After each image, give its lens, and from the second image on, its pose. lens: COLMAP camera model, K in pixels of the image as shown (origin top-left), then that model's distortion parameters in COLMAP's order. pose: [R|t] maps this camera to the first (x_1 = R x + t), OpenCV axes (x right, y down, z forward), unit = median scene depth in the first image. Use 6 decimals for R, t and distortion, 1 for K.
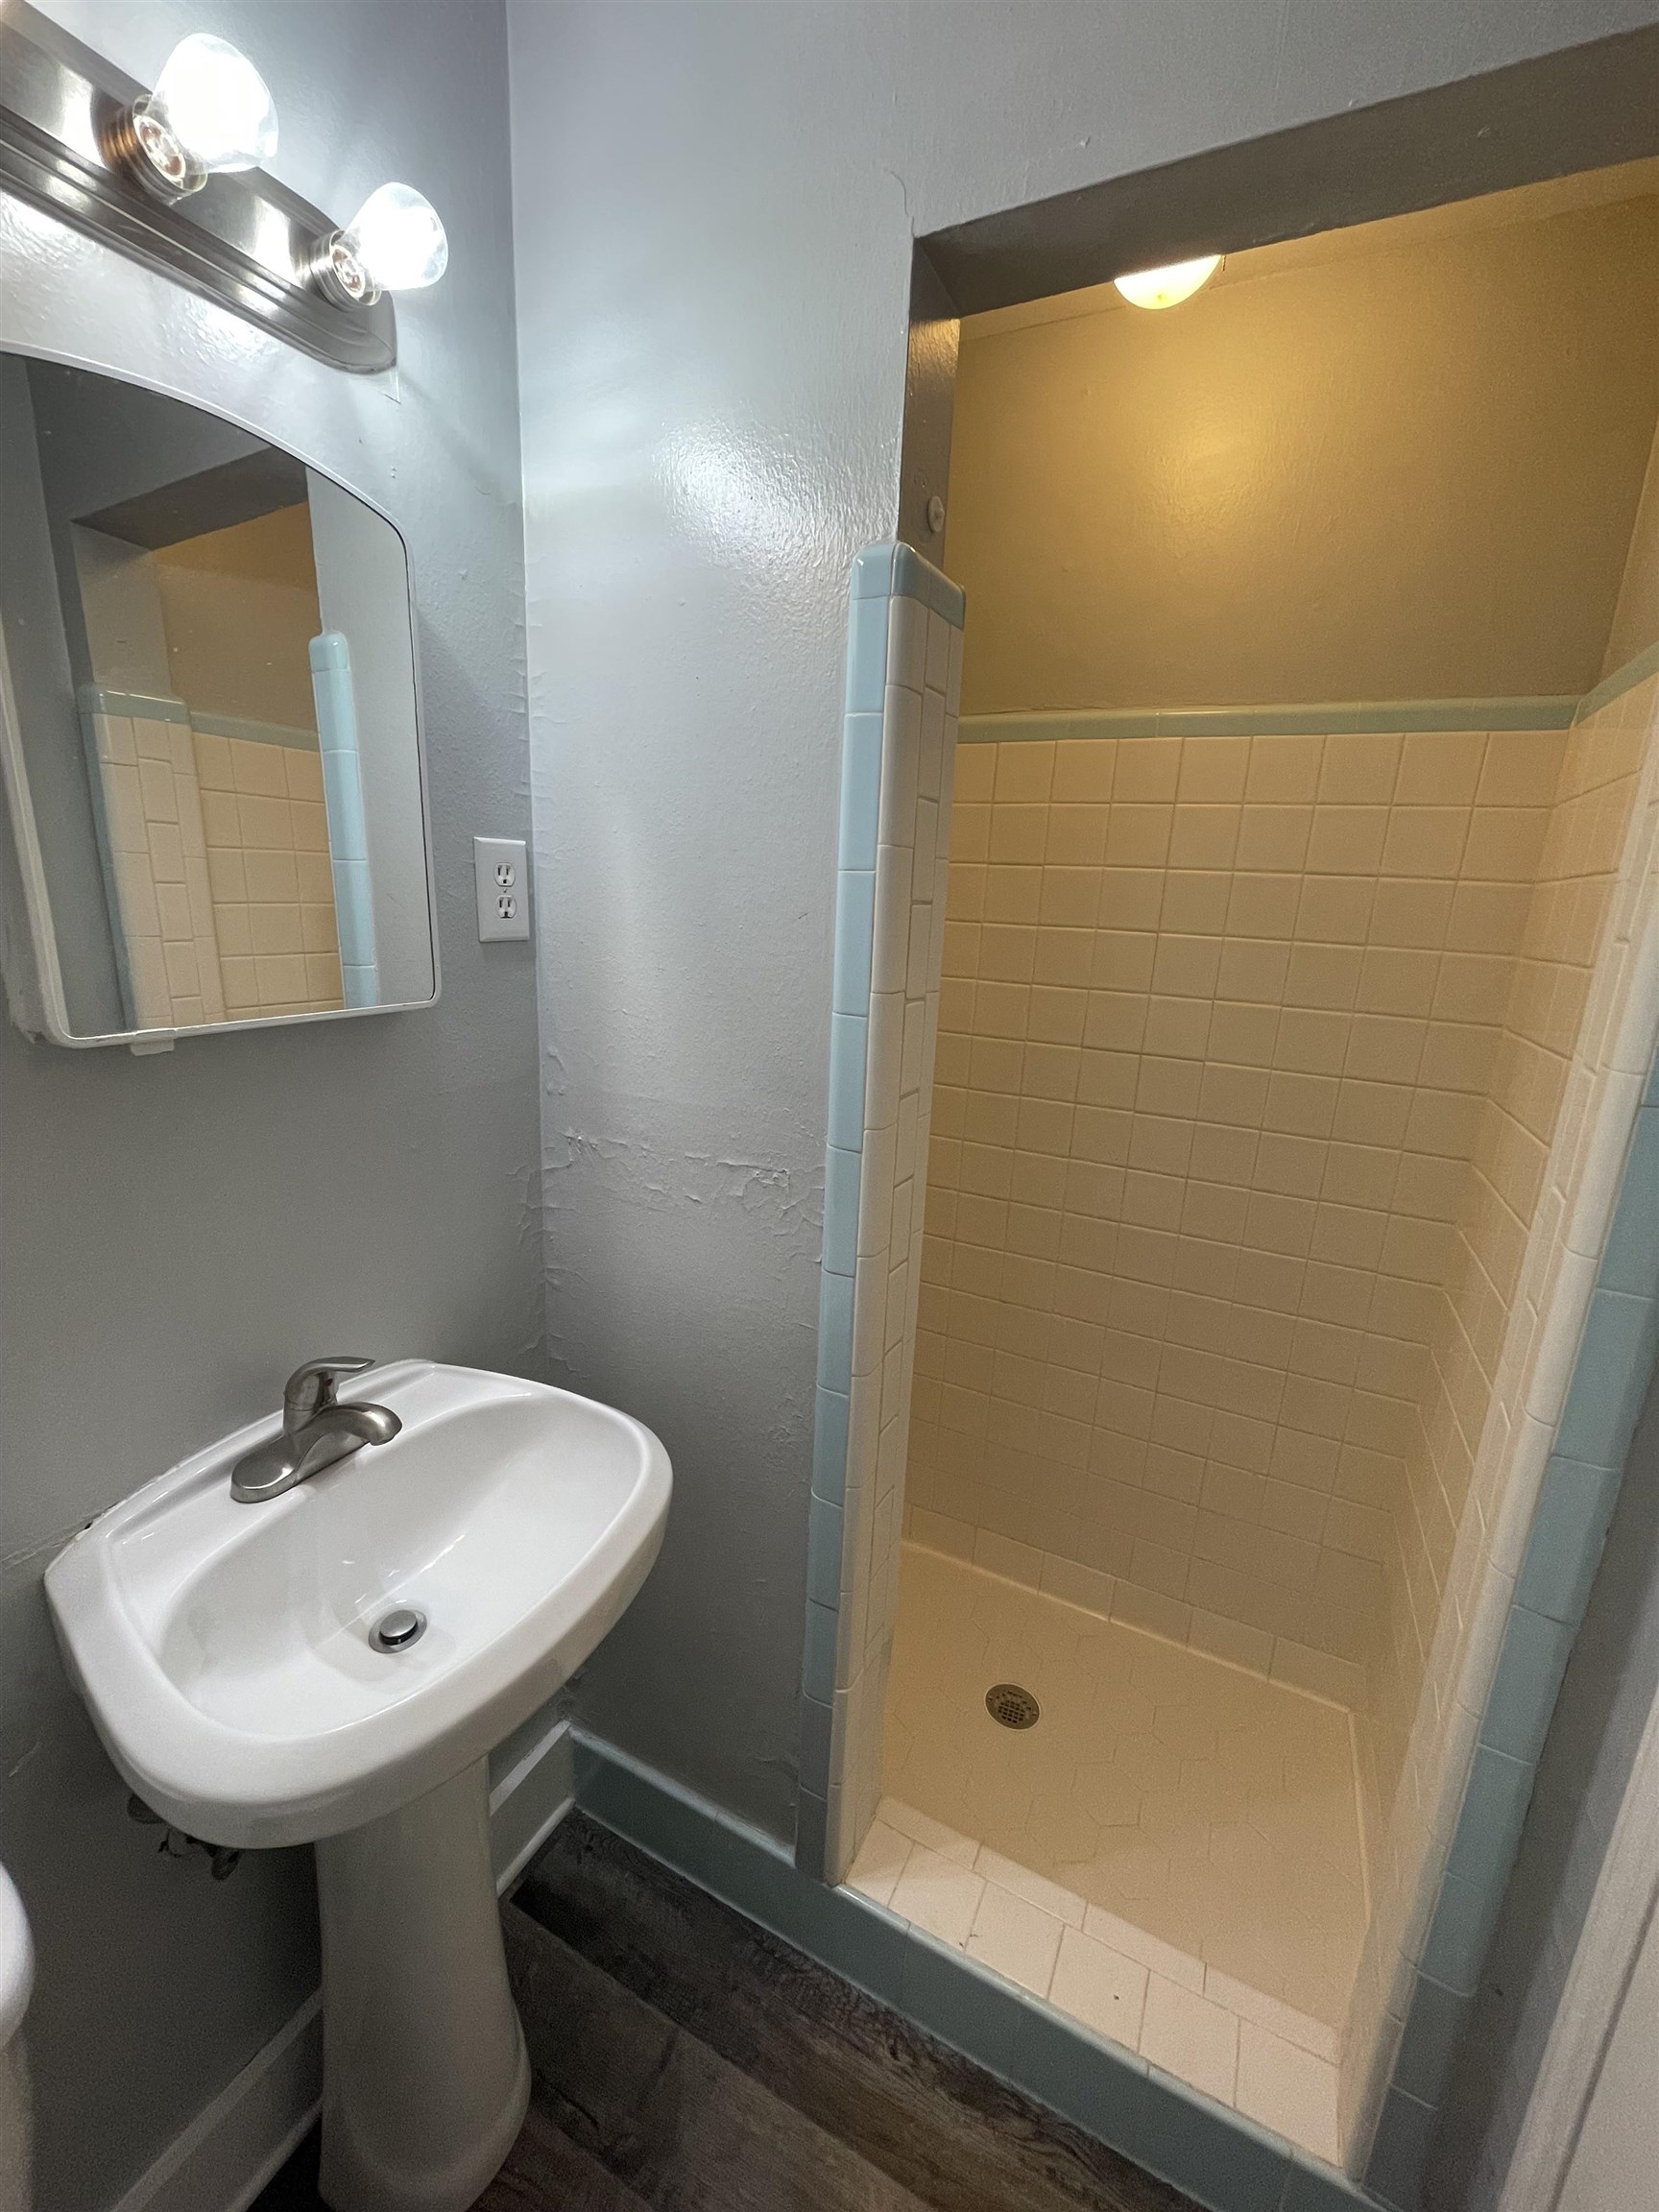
lens RADIAL K [[894.1, 0, 818.6], [0, 894.1, 1114.1], [0, 0, 1]] dist [0.002418, -0.000867]
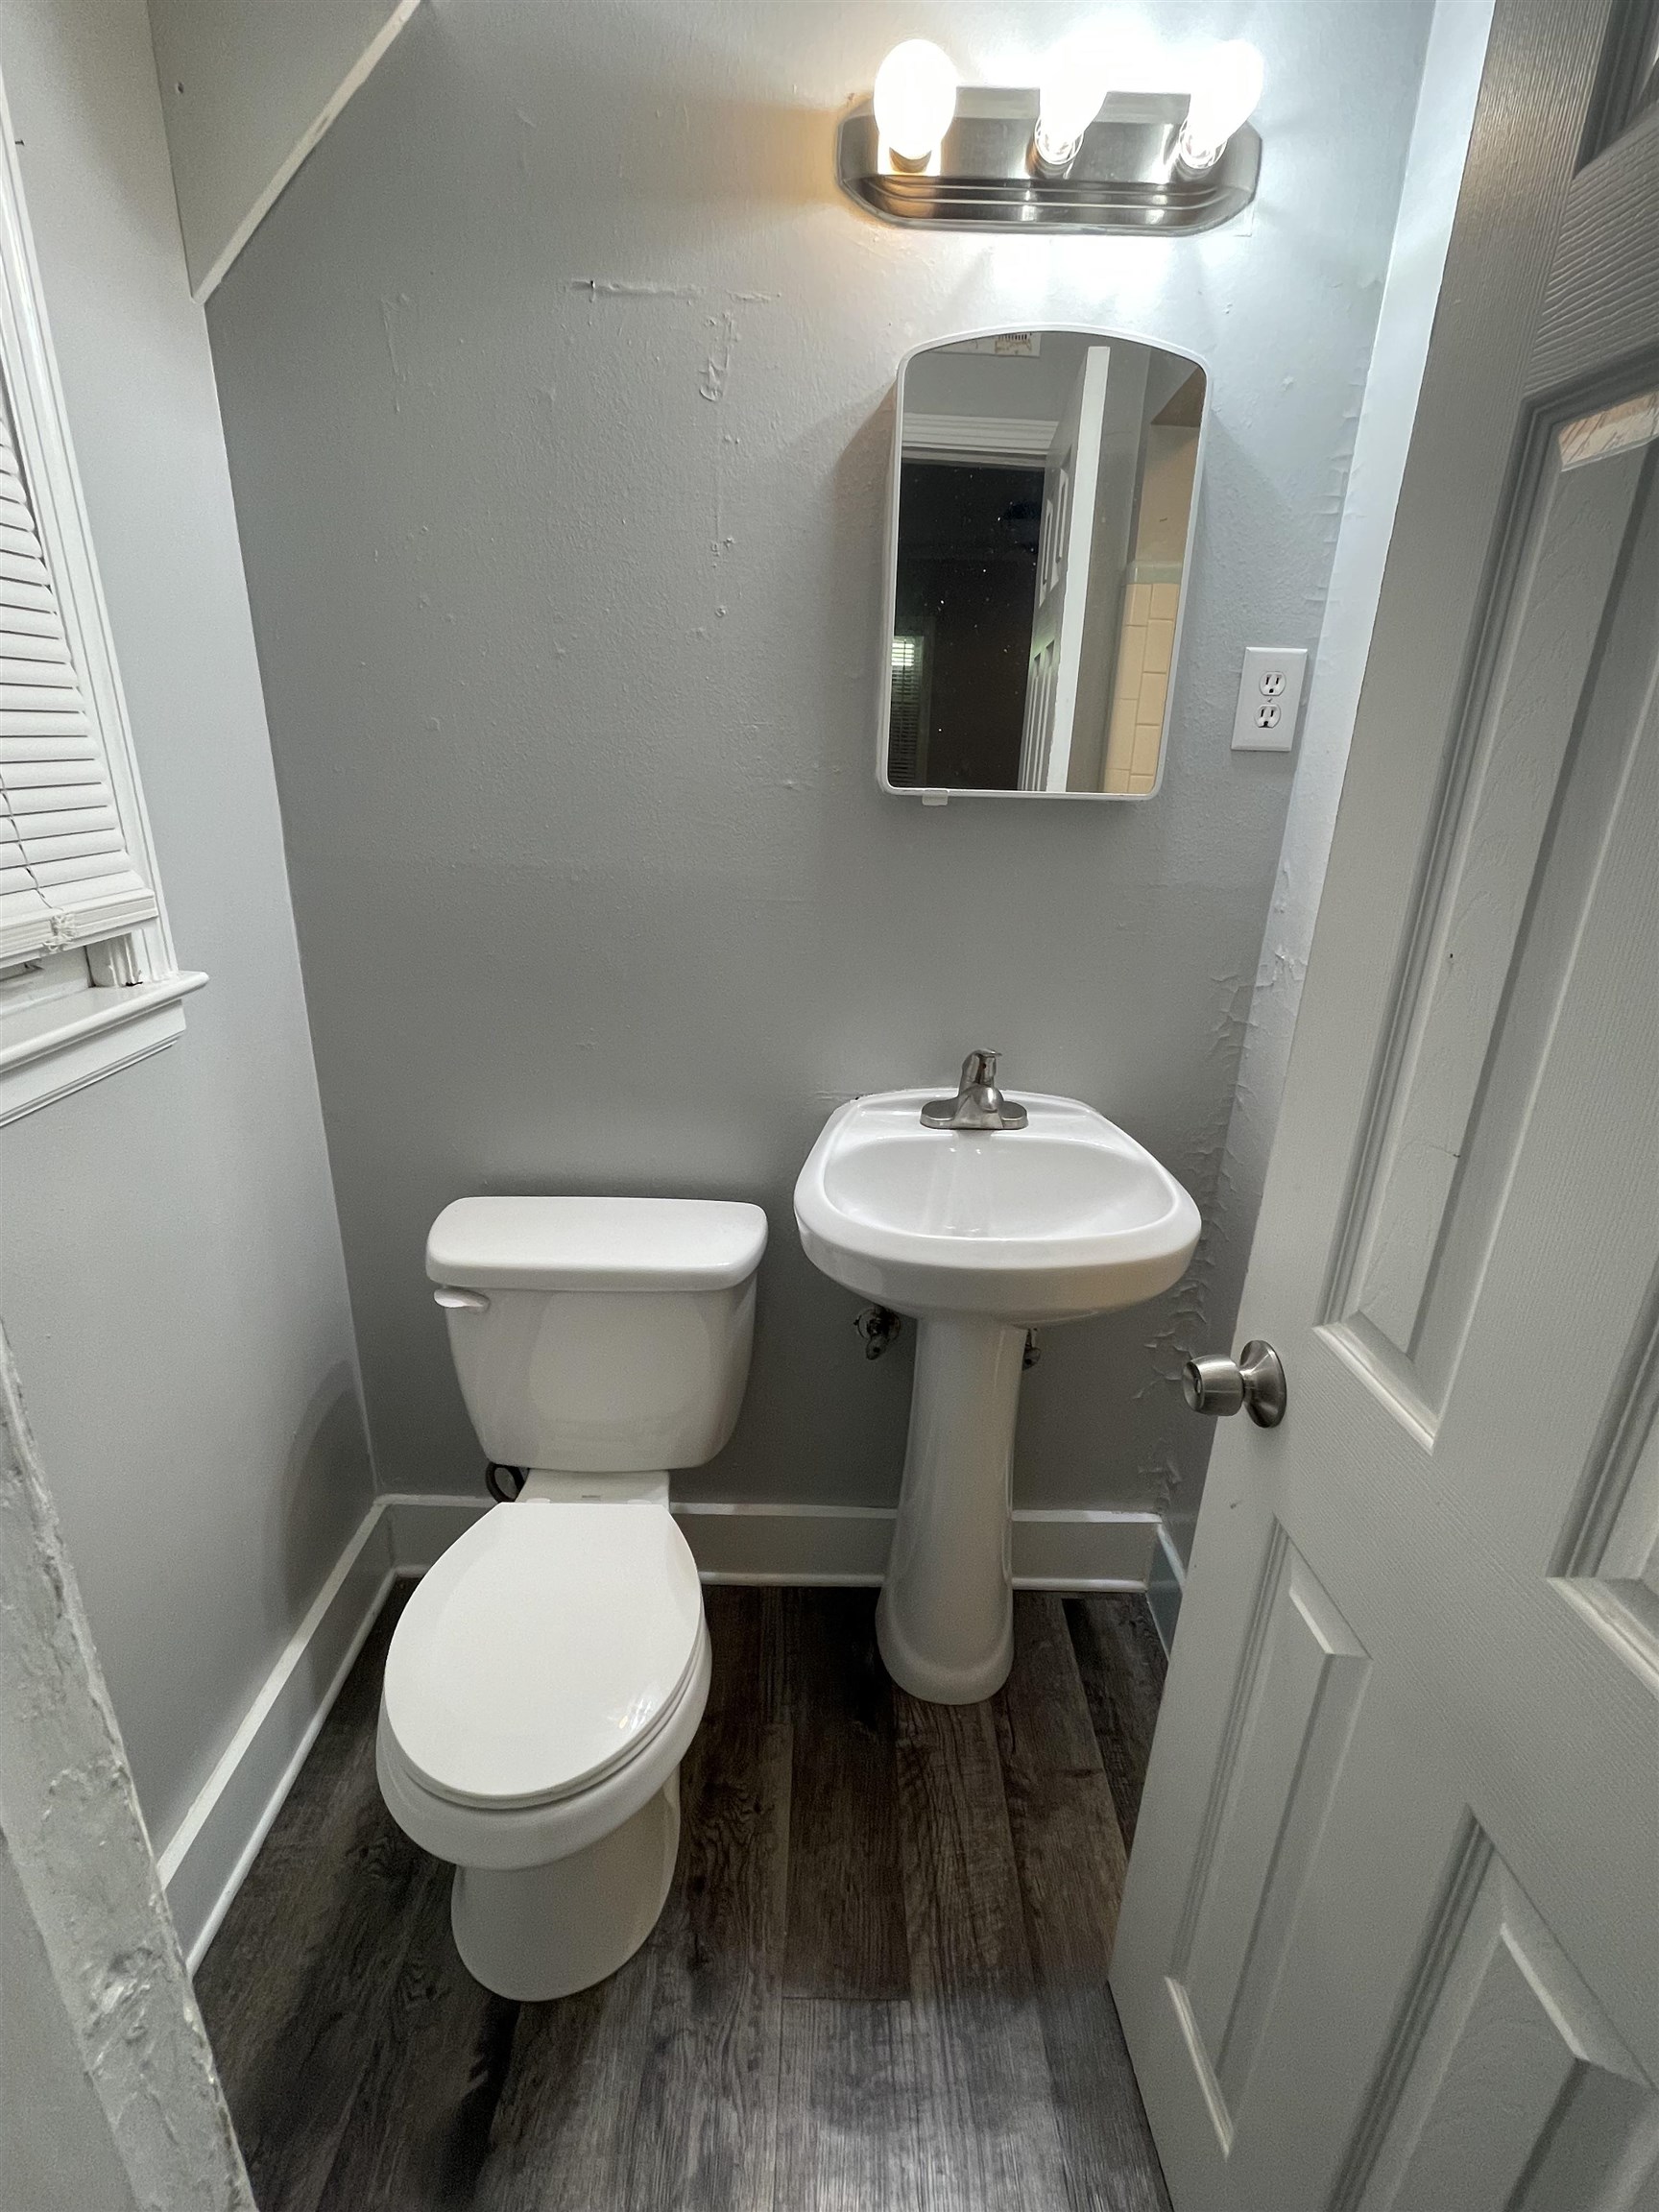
lens RADIAL K [[978.1, 0, 834.6], [0, 978.1, 1092.8], [0, 0, 1]] dist [0.003681, 0.001640]
pose [[0.481237, 0.283744, -0.829397, 0.480309], [-0.225470, 0.954396, 0.195684, 0.076686], [0.847098, 0.092834, 0.523266, 0.020631]]
